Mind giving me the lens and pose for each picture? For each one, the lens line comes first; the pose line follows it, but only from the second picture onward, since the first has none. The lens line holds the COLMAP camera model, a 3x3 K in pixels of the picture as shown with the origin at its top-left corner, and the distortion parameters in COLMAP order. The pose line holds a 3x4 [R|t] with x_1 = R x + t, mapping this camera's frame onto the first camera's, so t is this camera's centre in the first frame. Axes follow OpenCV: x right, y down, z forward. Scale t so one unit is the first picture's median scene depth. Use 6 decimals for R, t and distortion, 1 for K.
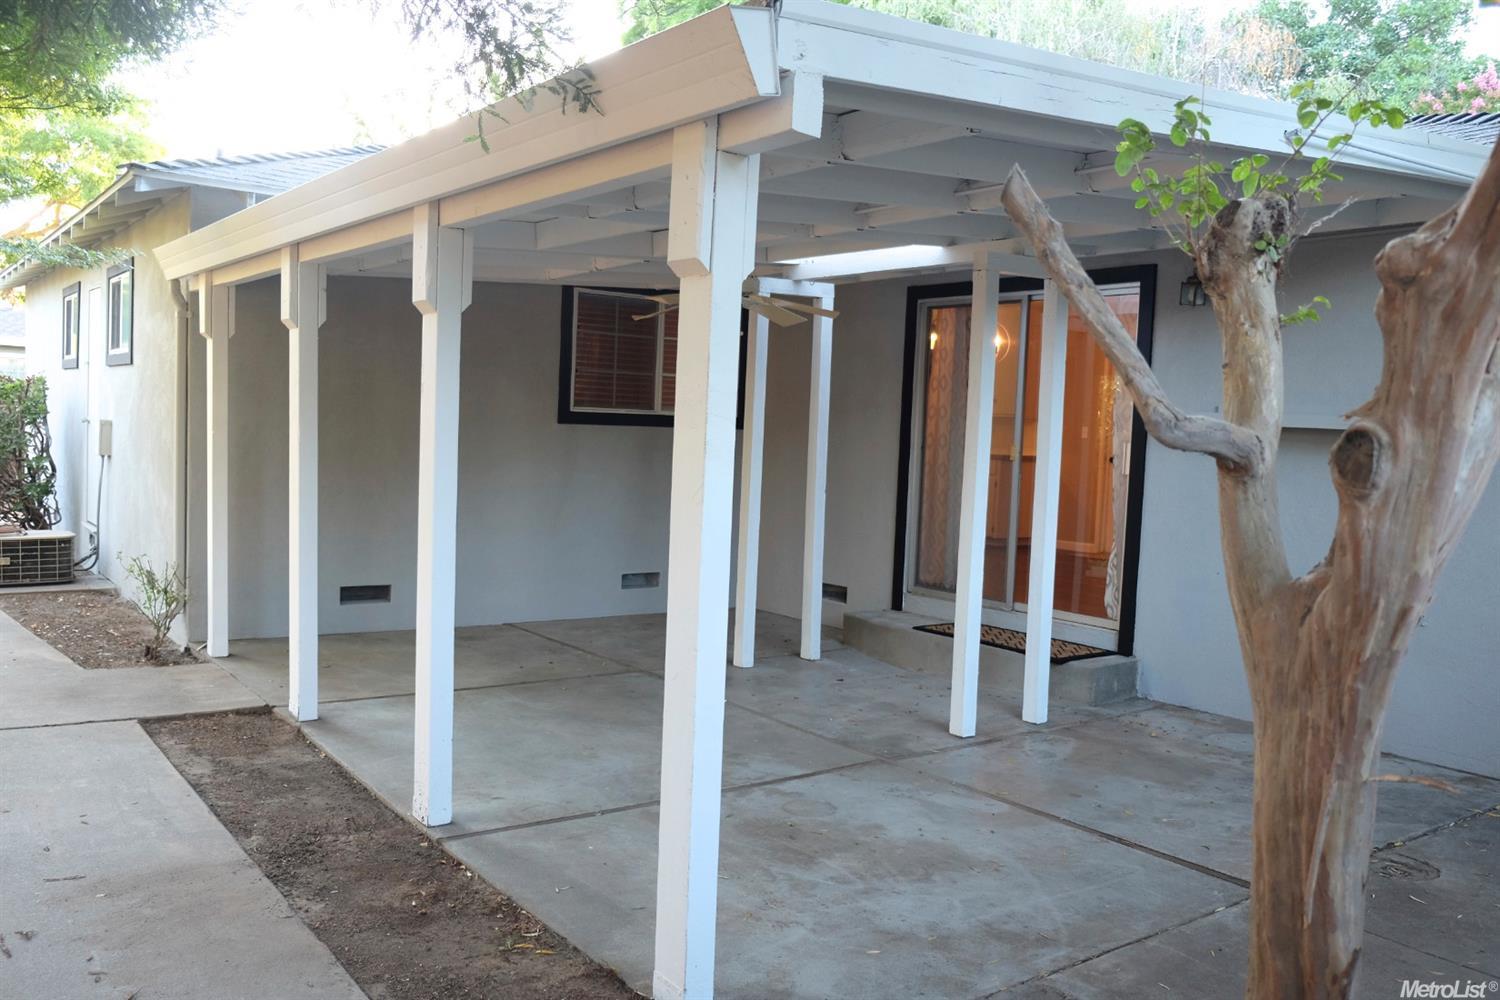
lens RADIAL K [[1196.2, 0, 746.6], [0, 1196.2, 504.9], [0, 0, 1]] dist [-0.041463, 0.016677]
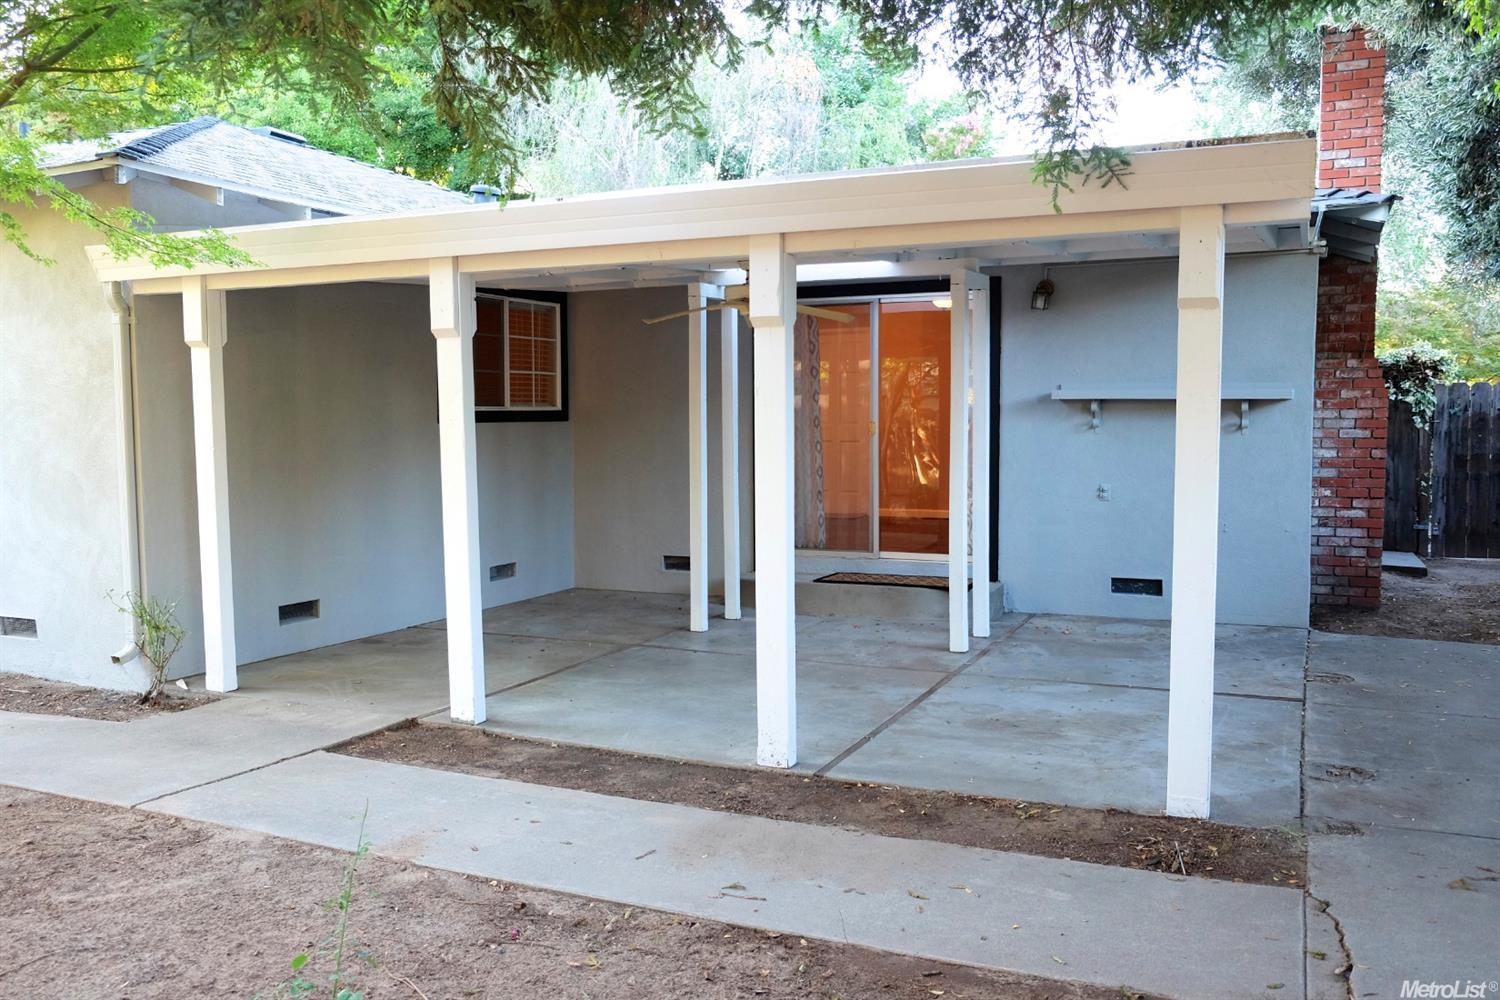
lens RADIAL K [[1196.2, 0, 746.6], [0, 1196.2, 504.9], [0, 0, 1]] dist [-0.041463, 0.016677]
pose [[0.881369, -0.083749, 0.464946, -0.840240], [0.075910, 0.996479, 0.035594, -0.031845], [-0.466290, 0.003923, 0.884623, -0.016761]]
